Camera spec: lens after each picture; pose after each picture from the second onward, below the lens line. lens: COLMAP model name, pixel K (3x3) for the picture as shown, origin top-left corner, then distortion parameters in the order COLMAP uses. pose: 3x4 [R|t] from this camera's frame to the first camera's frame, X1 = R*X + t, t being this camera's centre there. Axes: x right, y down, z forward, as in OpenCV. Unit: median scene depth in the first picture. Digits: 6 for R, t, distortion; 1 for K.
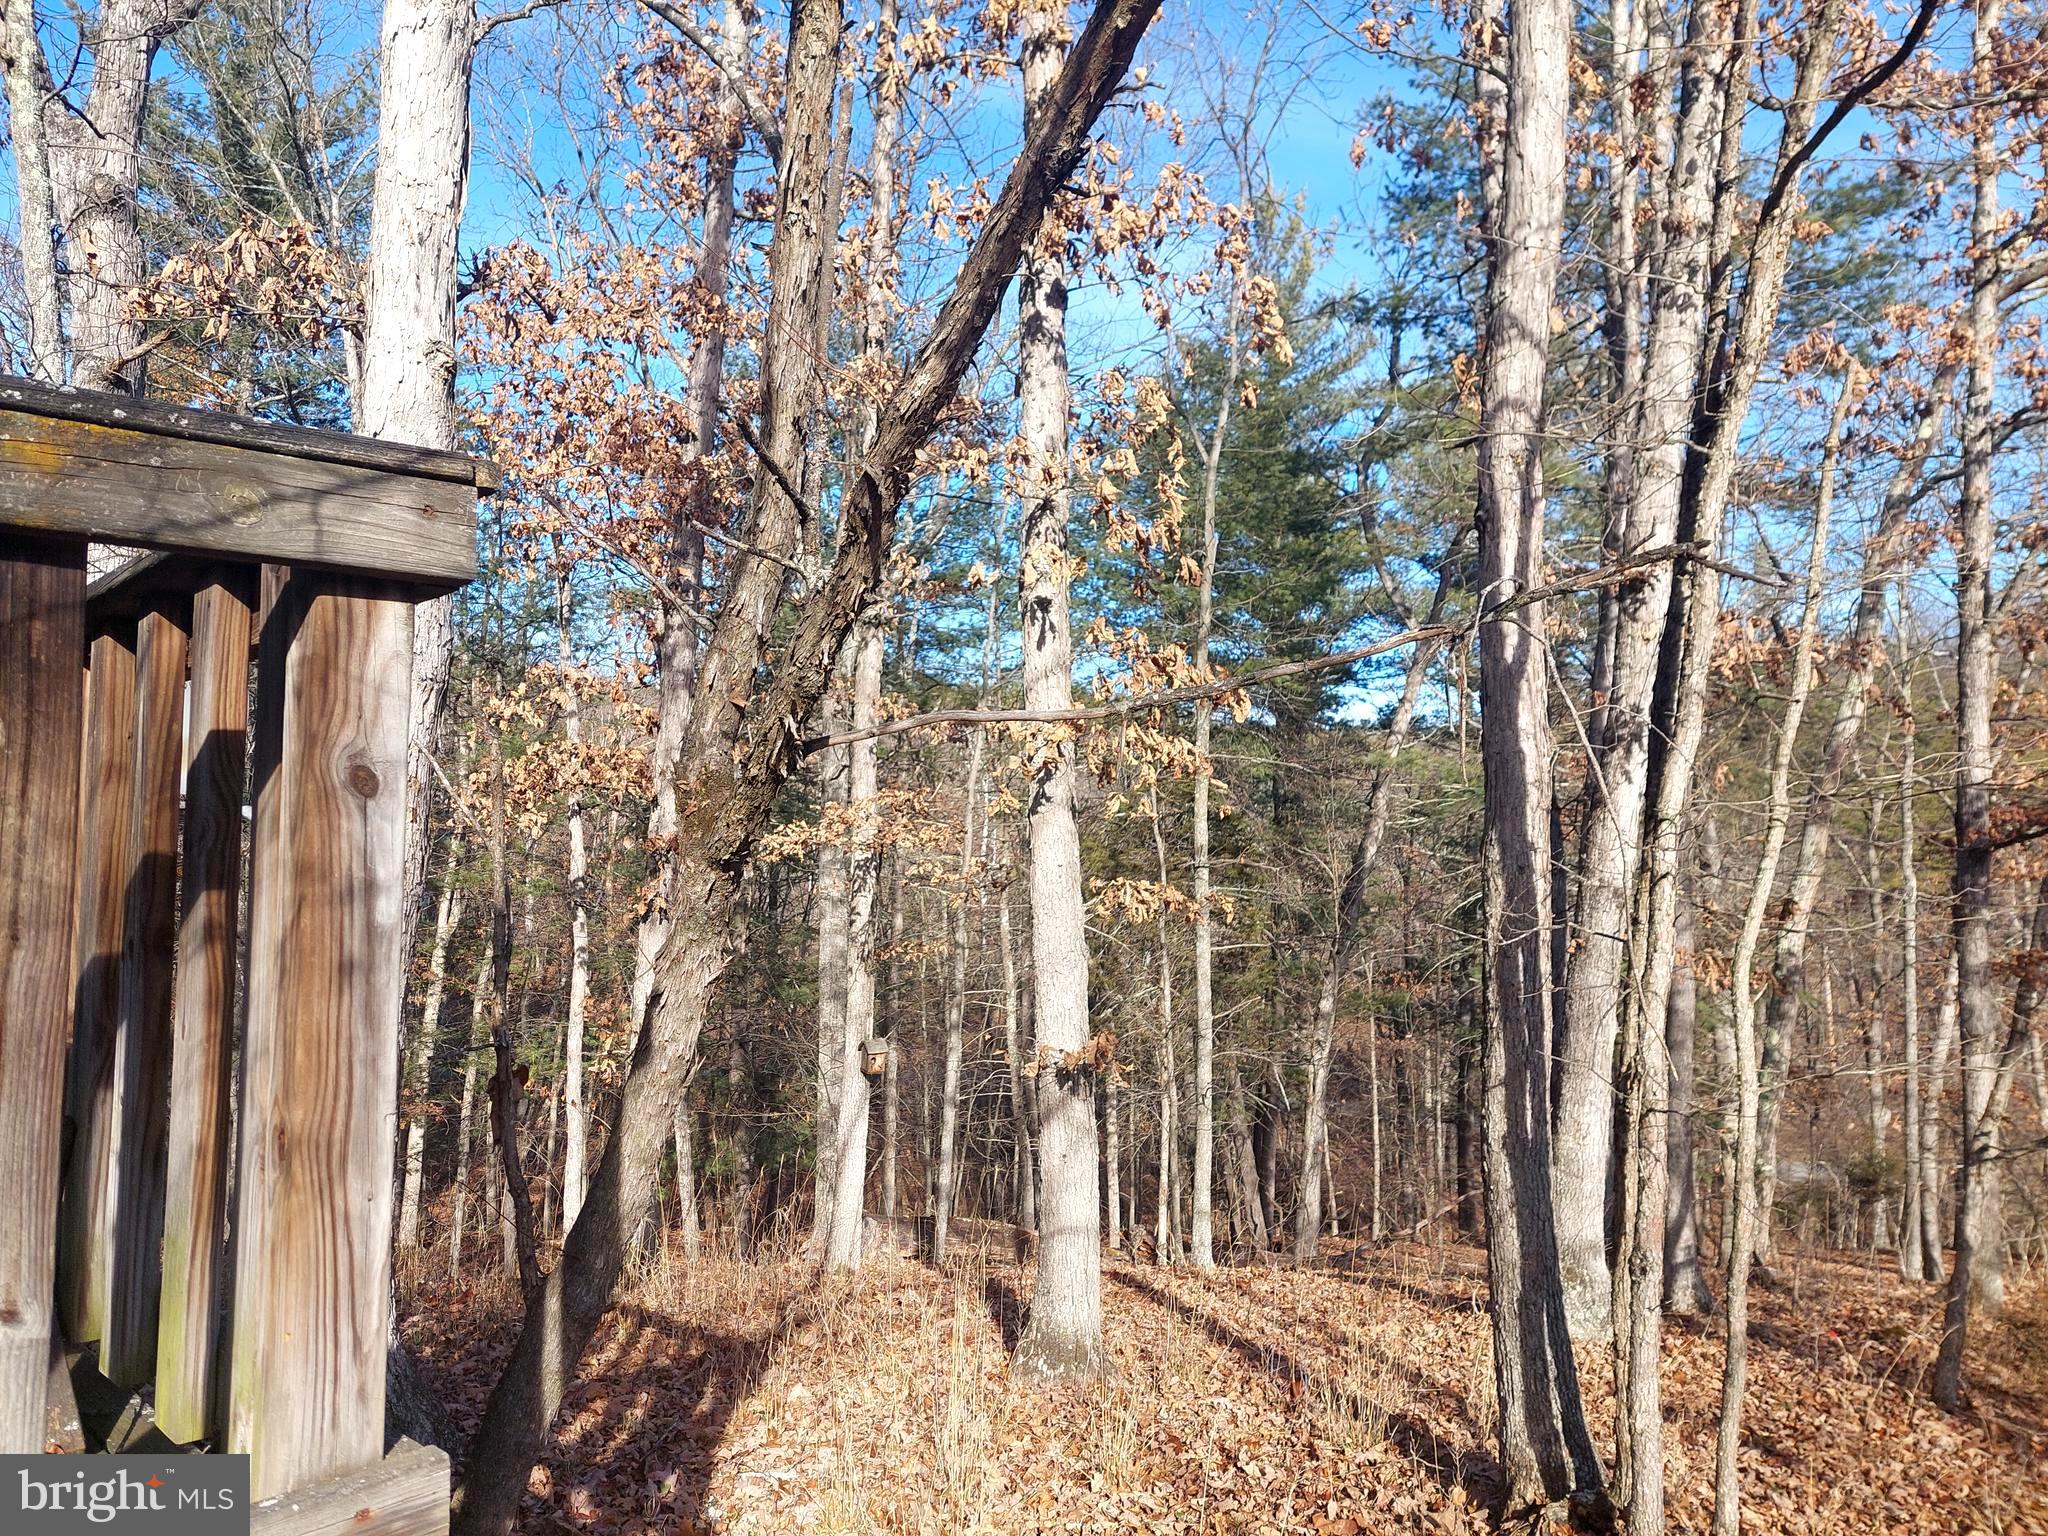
lens RADIAL K [[1481.8, 0, 1003.5], [0, 1481.8, 772.0], [0, 0, 1]] dist [0.138591, -0.200895]
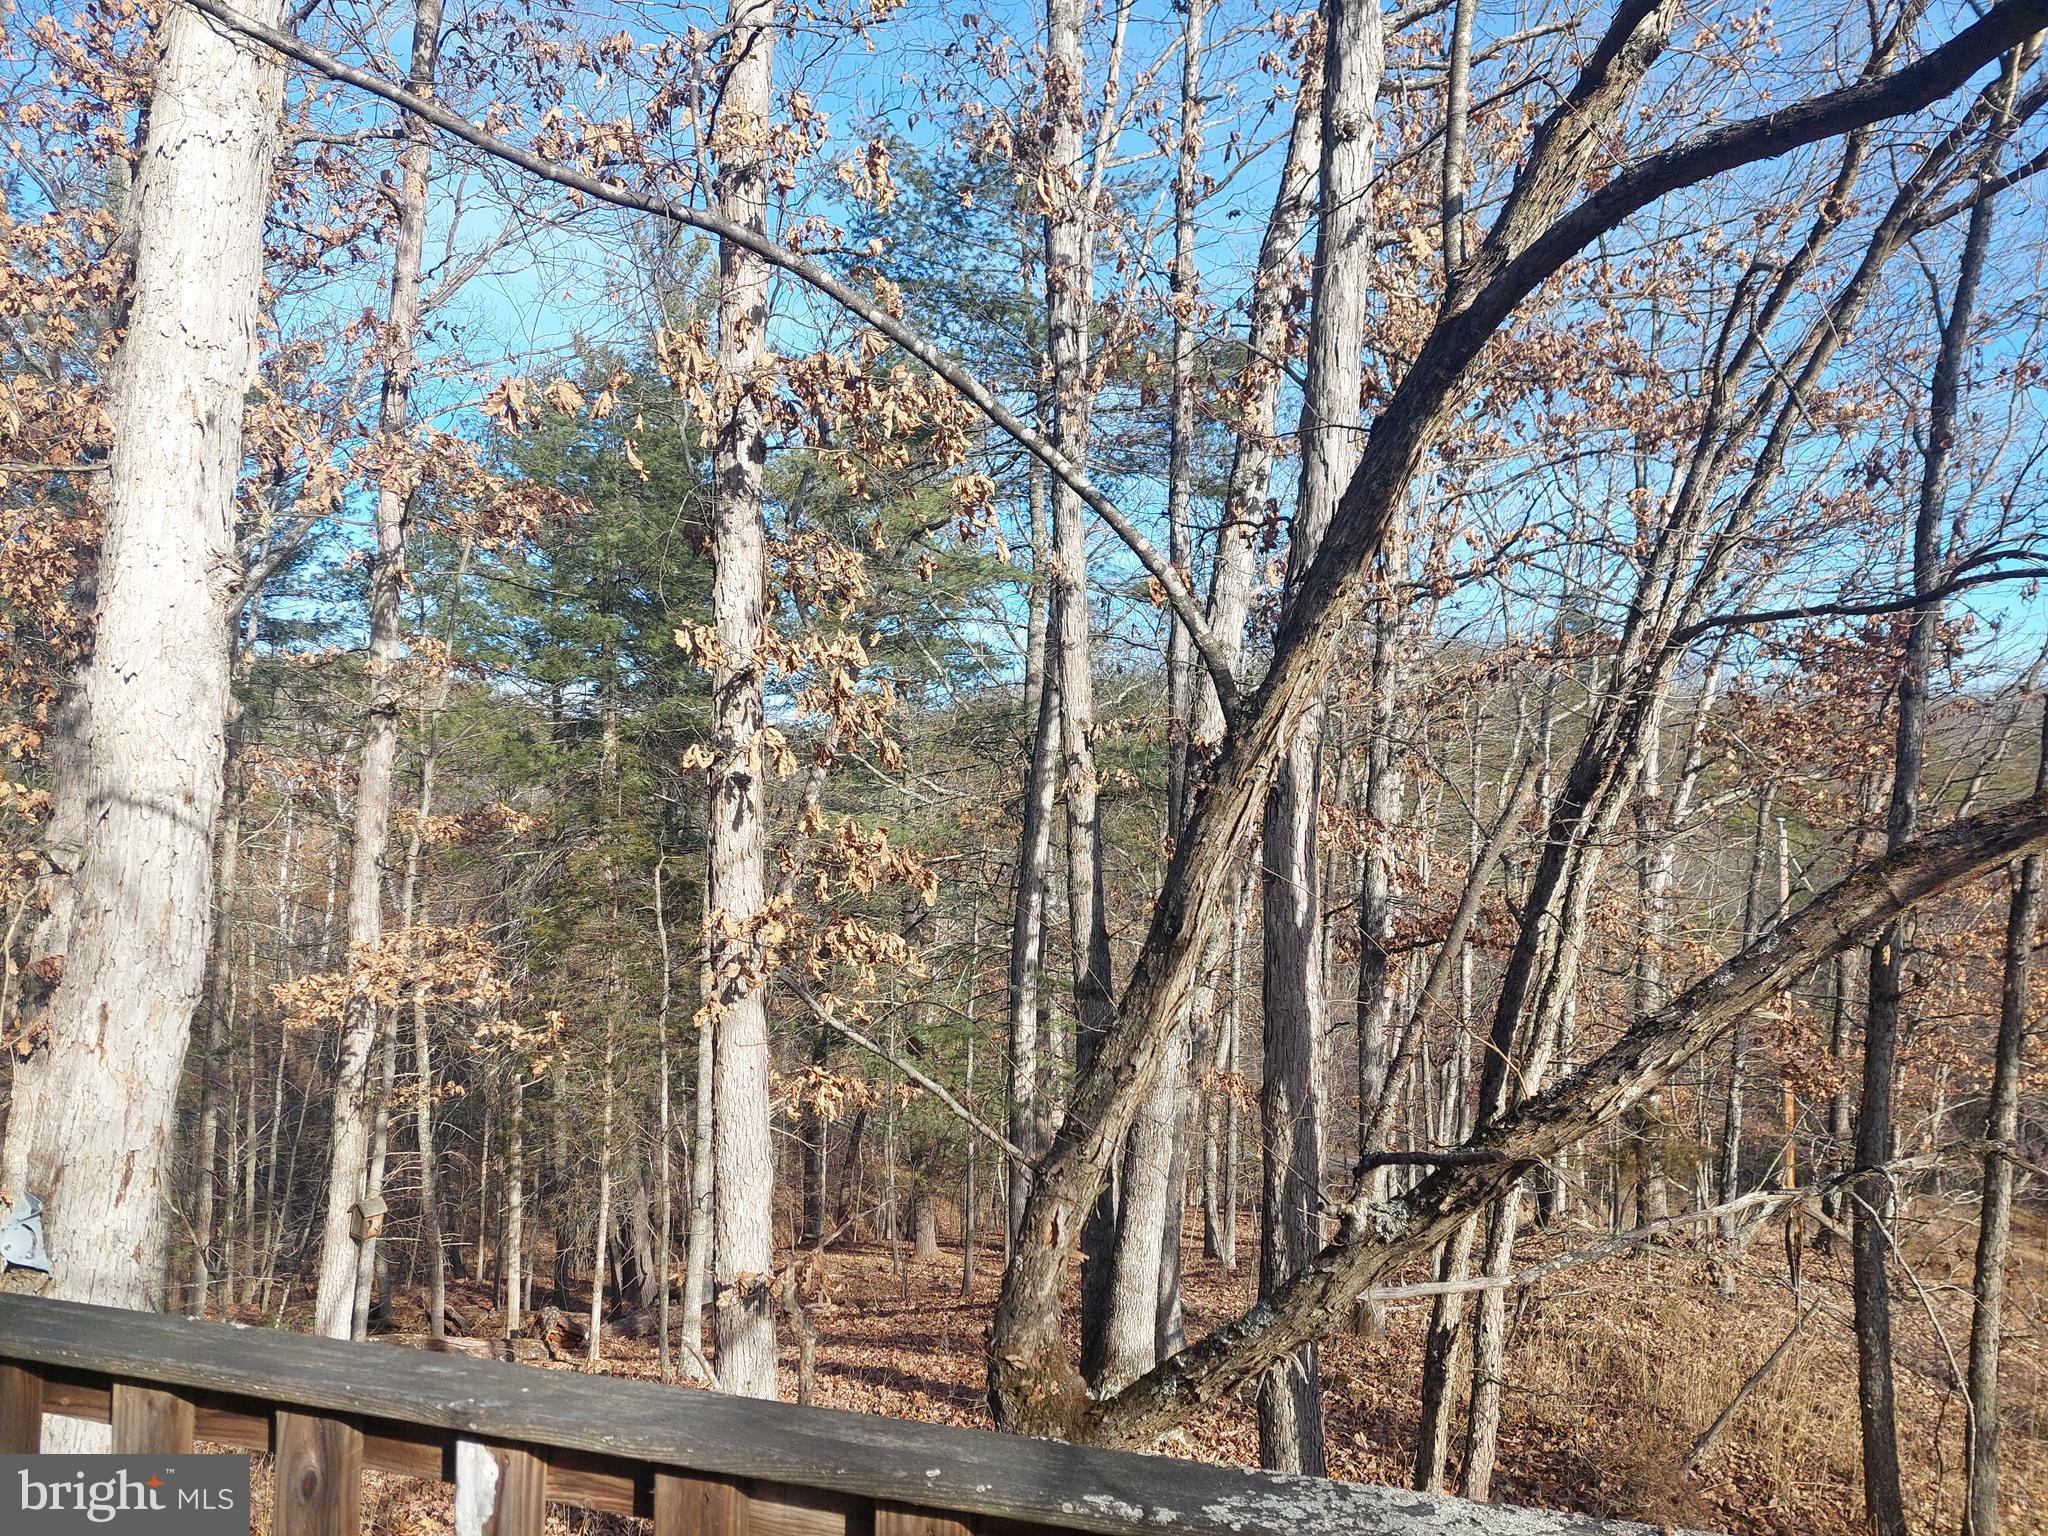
lens RADIAL K [[1481.8, 0, 1003.5], [0, 1481.8, 772.0], [0, 0, 1]] dist [0.138591, -0.200895]
pose [[0.896385, 0.030784, 0.442206, -0.234542], [-0.035988, 0.999347, 0.003380, -0.126287], [-0.441813, -0.018943, 0.896907, 0.093154]]
